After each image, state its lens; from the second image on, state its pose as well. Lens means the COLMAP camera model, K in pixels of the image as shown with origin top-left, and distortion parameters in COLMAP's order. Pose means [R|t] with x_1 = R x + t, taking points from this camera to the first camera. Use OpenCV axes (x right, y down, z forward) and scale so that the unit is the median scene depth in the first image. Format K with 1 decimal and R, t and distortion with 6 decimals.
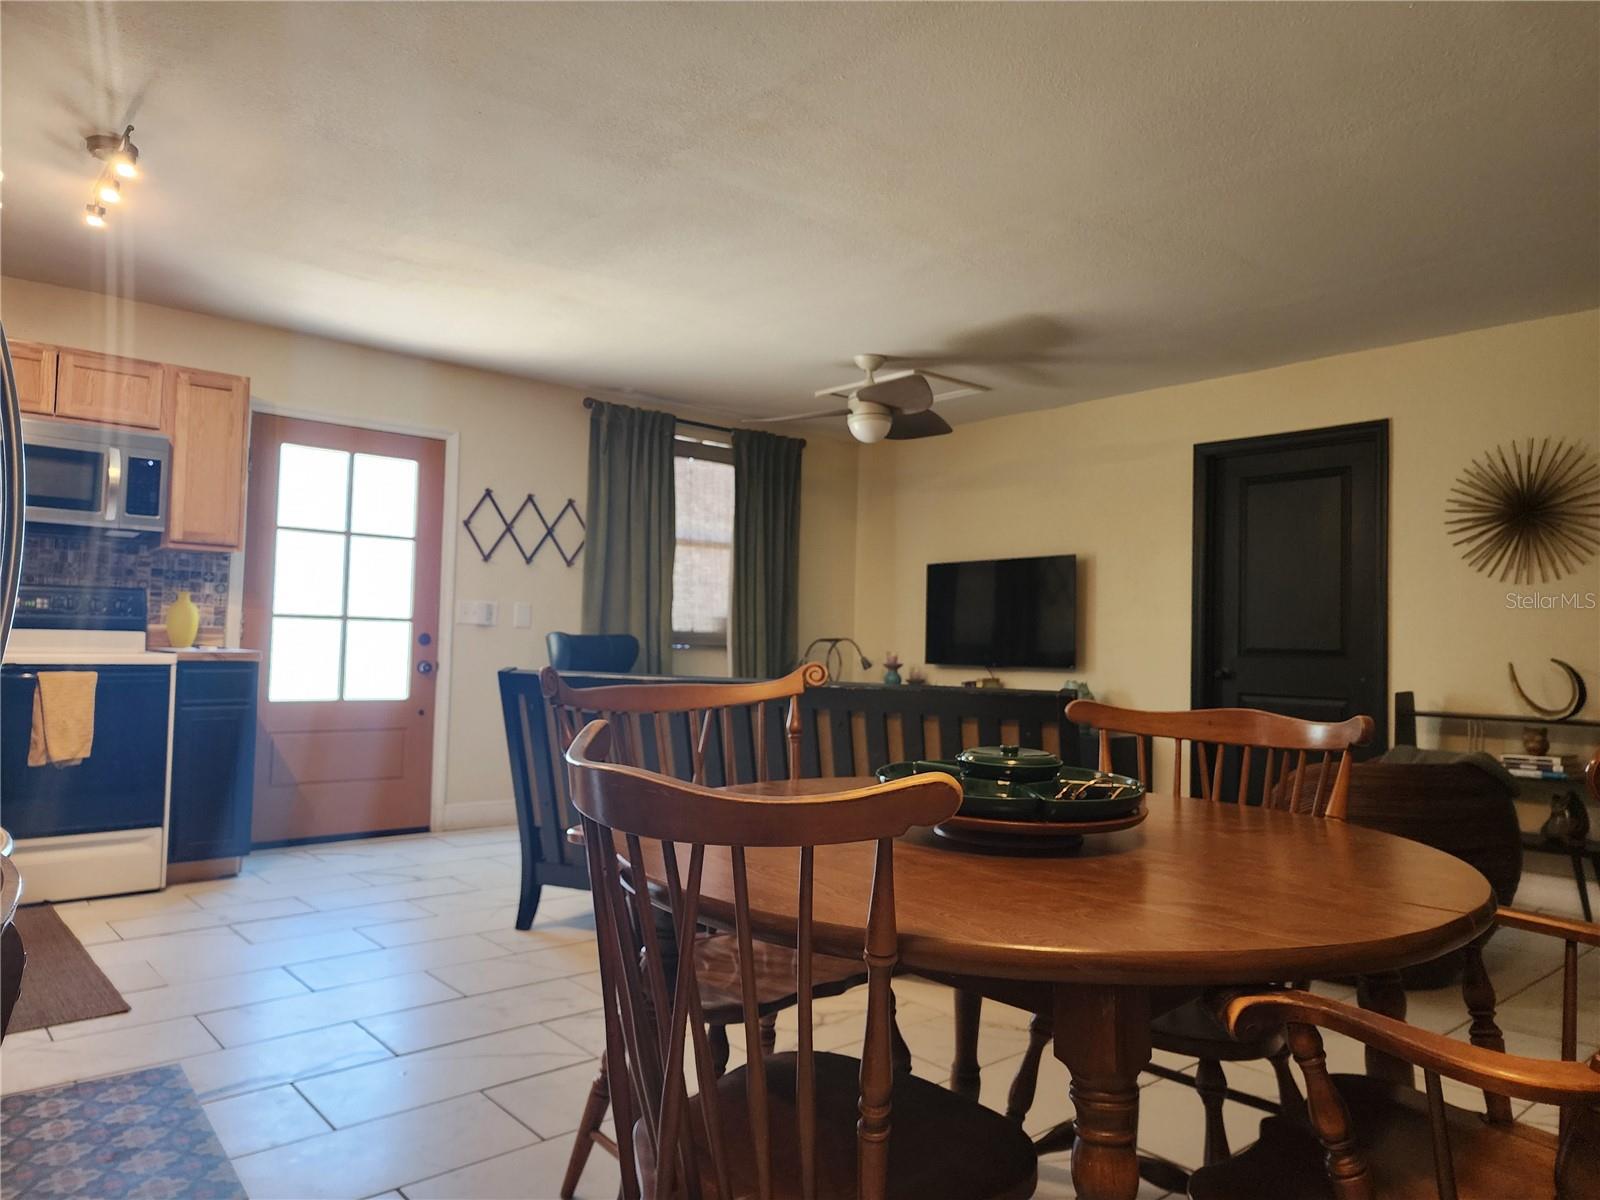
lens RADIAL K [[1073.3, 0, 813.8], [0, 1073.3, 600.1], [0, 0, 1]] dist [0.050912, -0.046764]
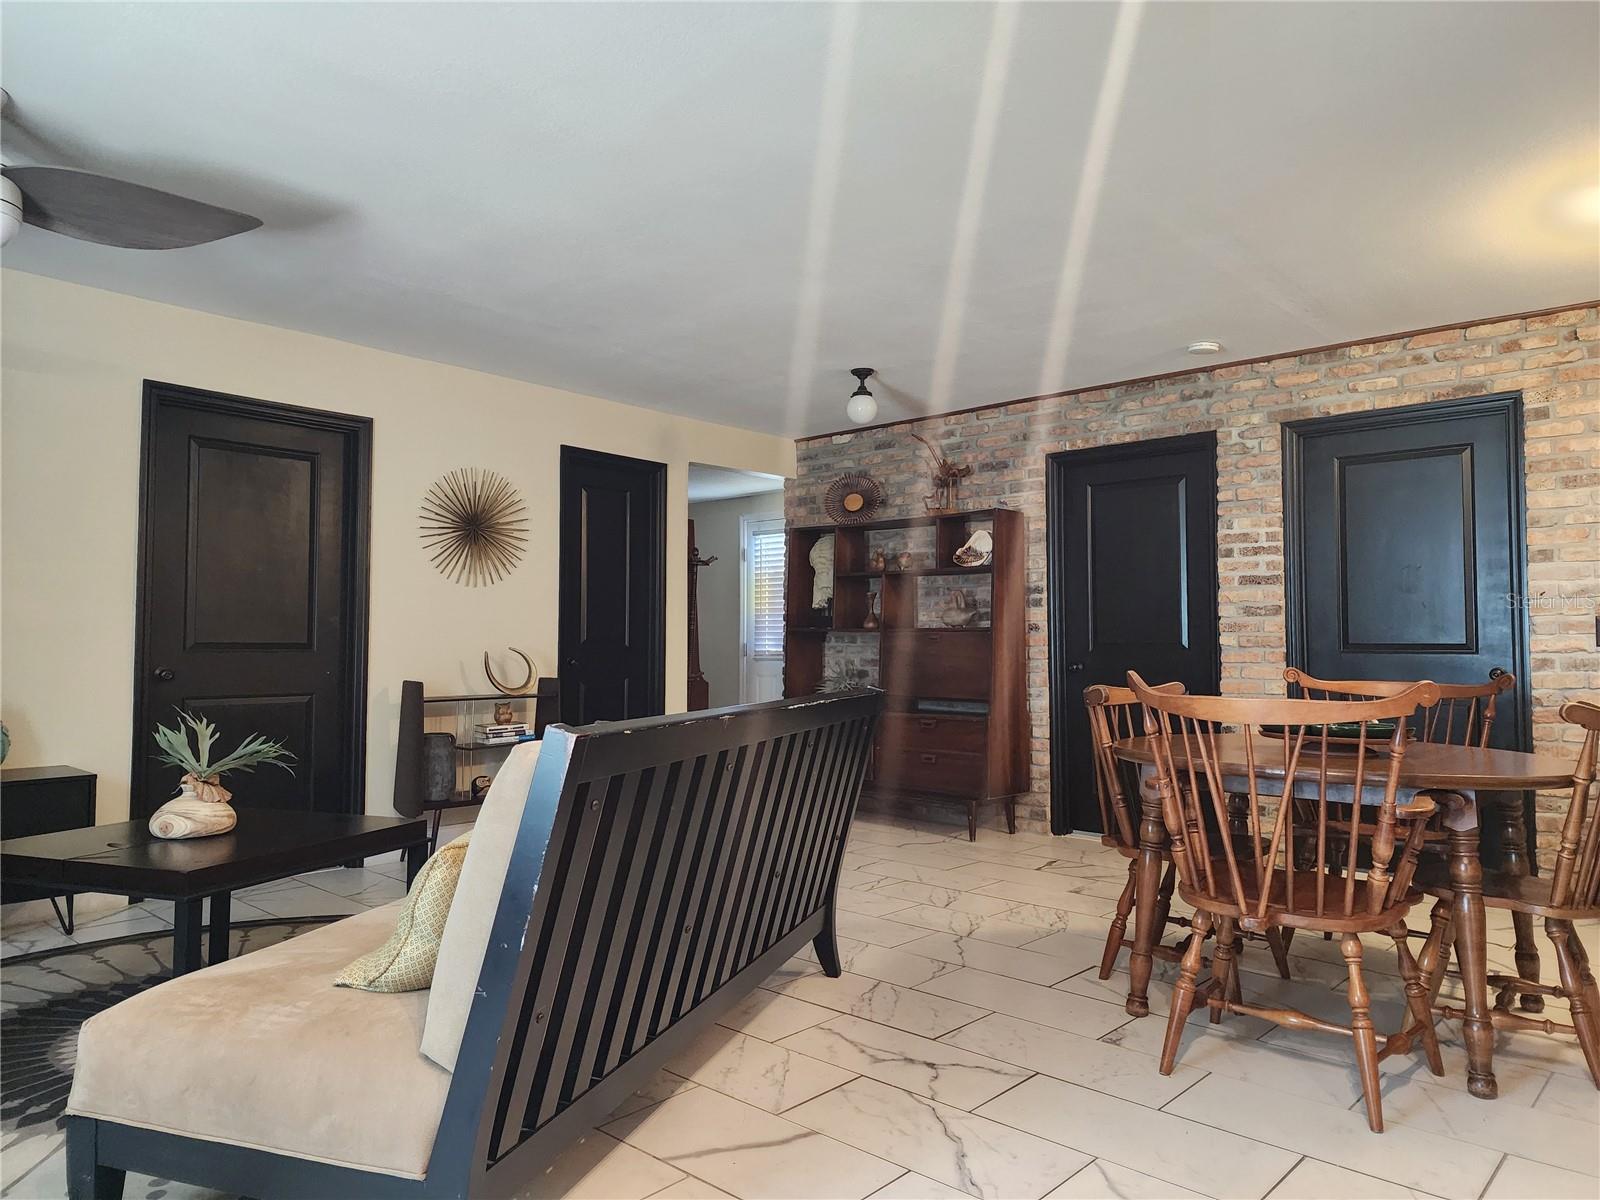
lens RADIAL K [[1073.3, 0, 792.7], [0, 1073.3, 598.8], [0, 0, 1]] dist [0.050912, -0.046764]
pose [[-0.082688, 0.018591, 0.996402, -0.550373], [-0.043160, 0.998821, -0.022218, 0.009876], [-0.995640, -0.044842, -0.081788, 0.718146]]
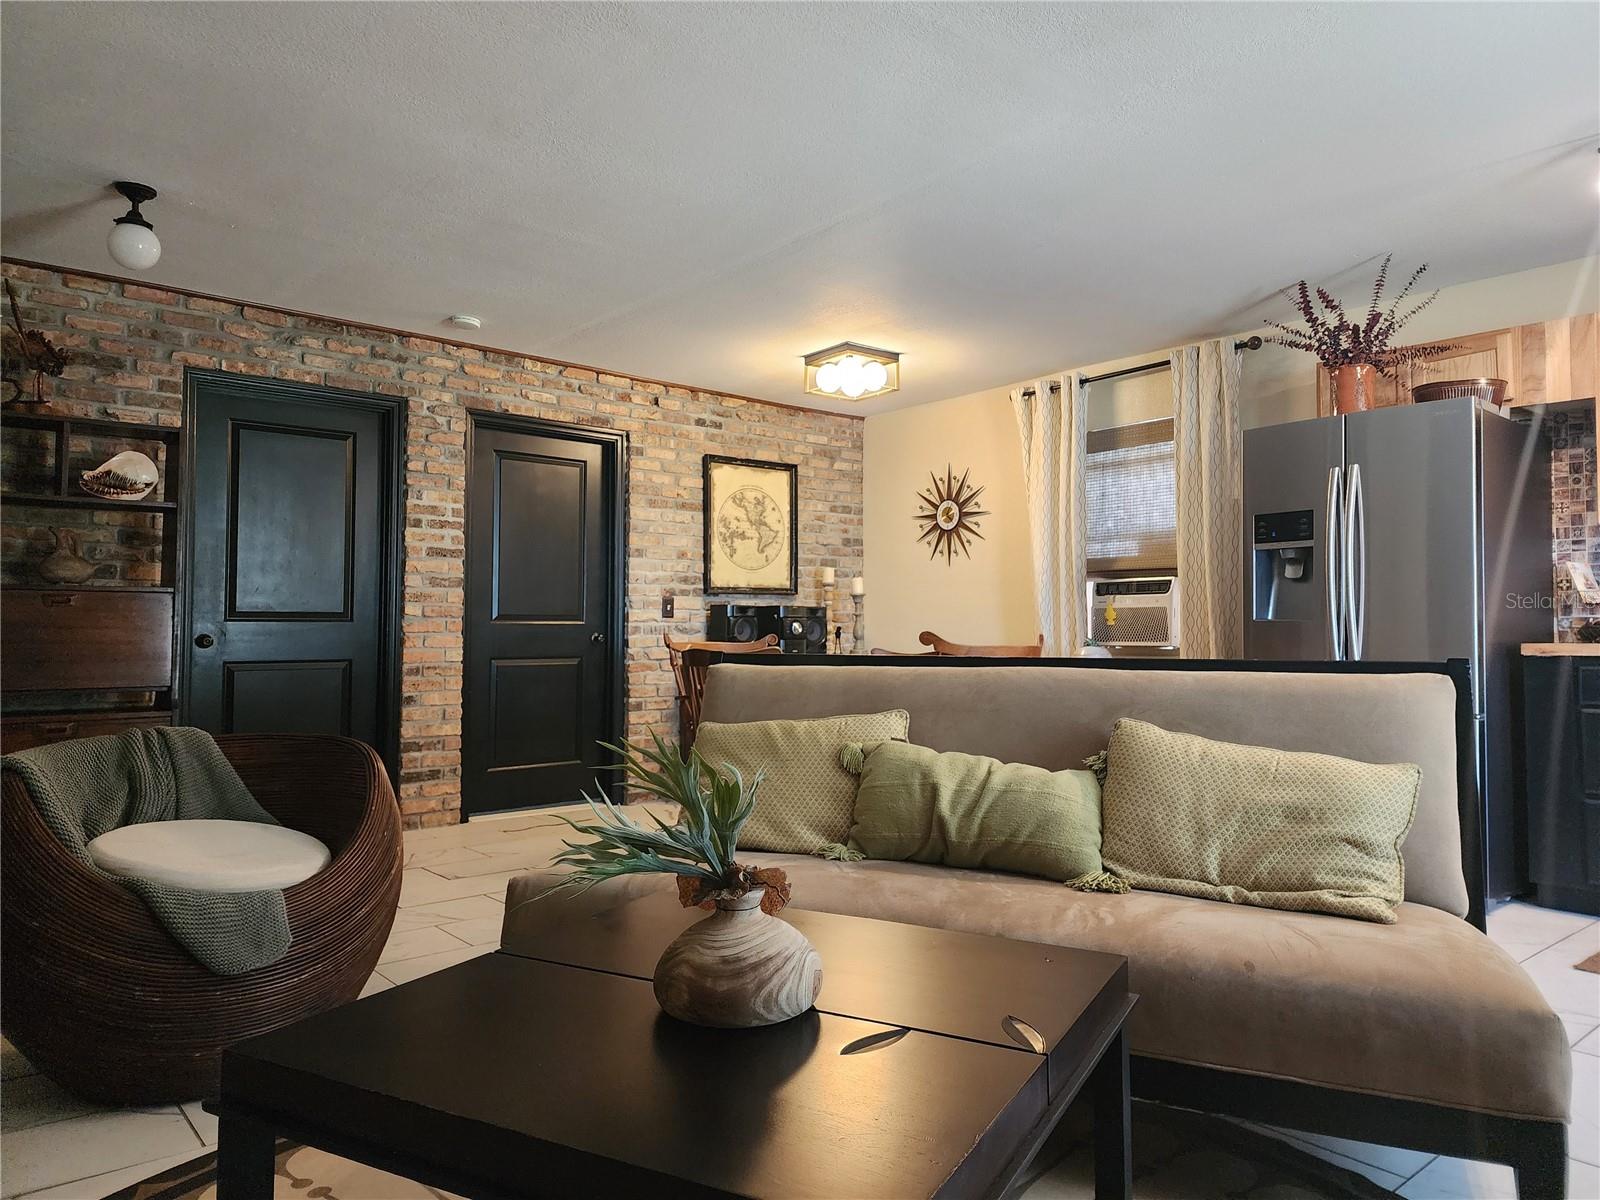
lens RADIAL K [[1073.3, 0, 803.0], [0, 1073.3, 599.7], [0, 0, 1]] dist [0.050912, -0.046764]
pose [[-0.999338, -0.021778, 0.029127, 0.073782], [-0.023809, 0.997171, -0.071294, 0.066638], [-0.027492, -0.071940, -0.997030, 1.268121]]
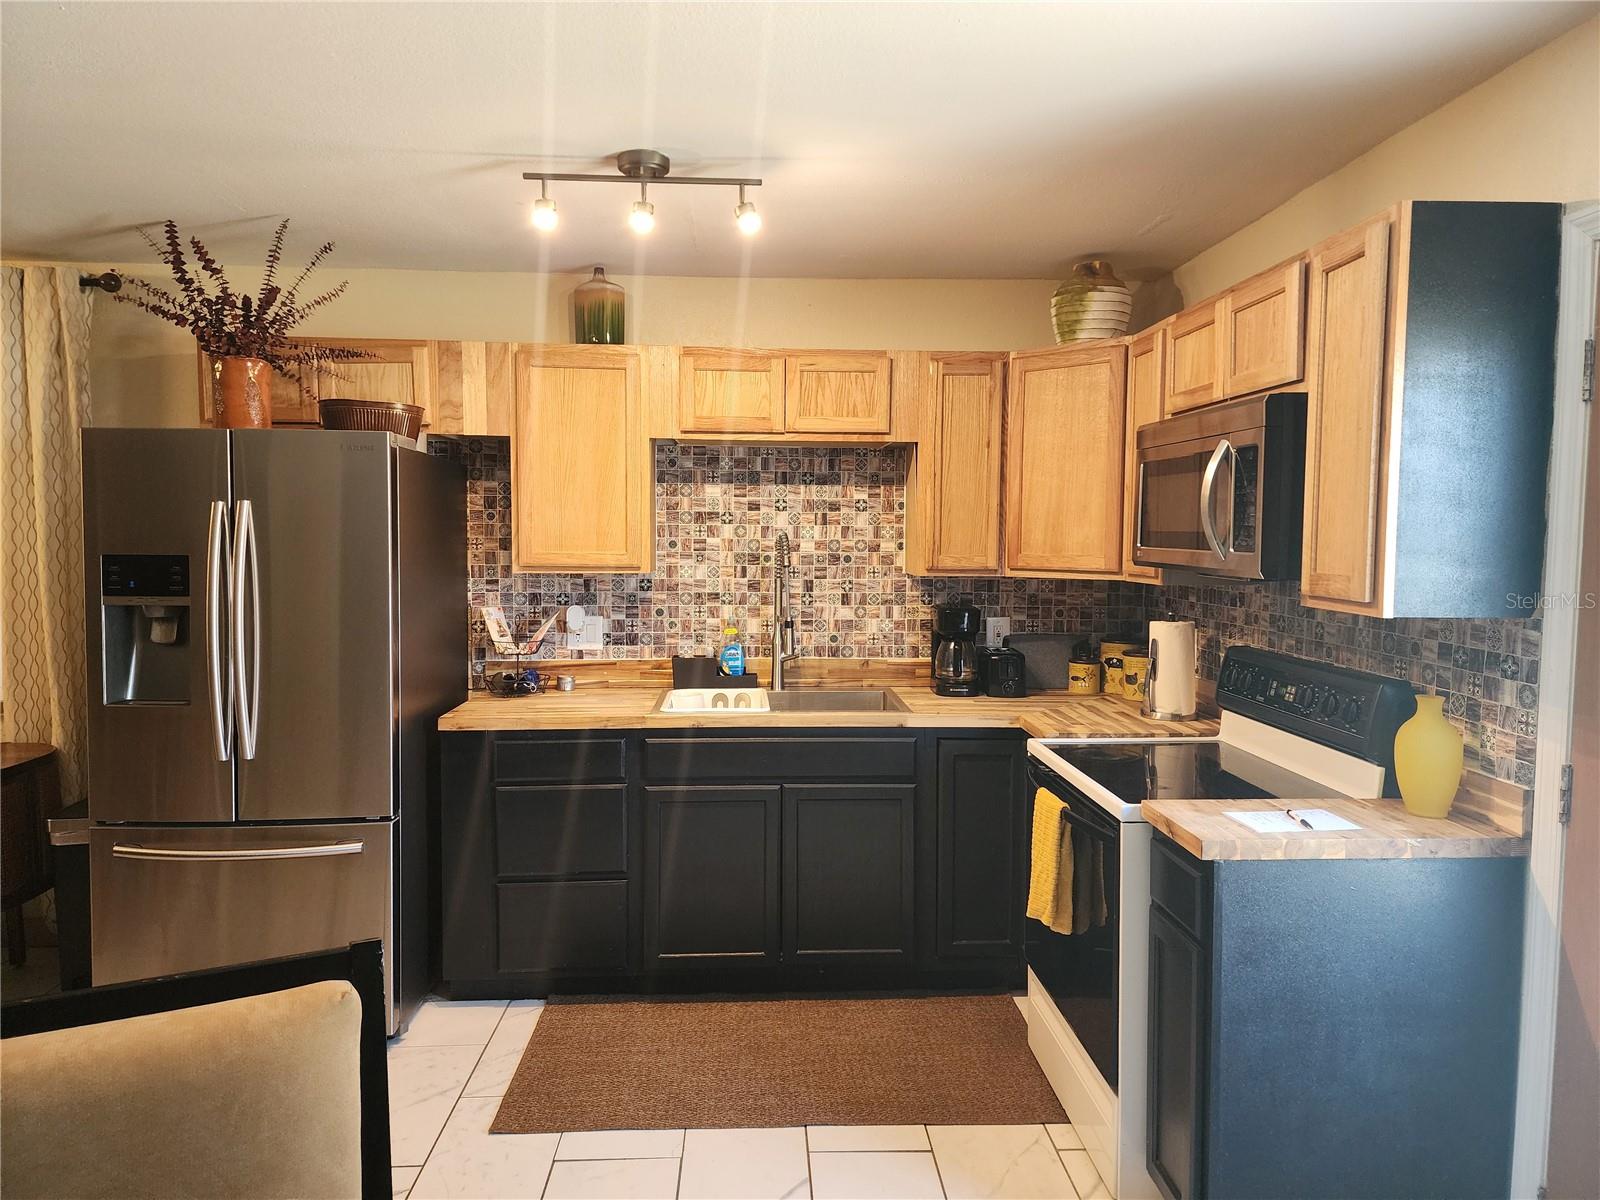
lens RADIAL K [[1073.3, 0, 802.3], [0, 1073.3, 597.0], [0, 0, 1]] dist [0.050912, -0.046764]
pose [[-0.631846, 0.022225, -0.774775, -0.044597], [0.010825, 0.999744, 0.019850, -0.061840], [0.775019, 0.004156, -0.631925, 1.071043]]
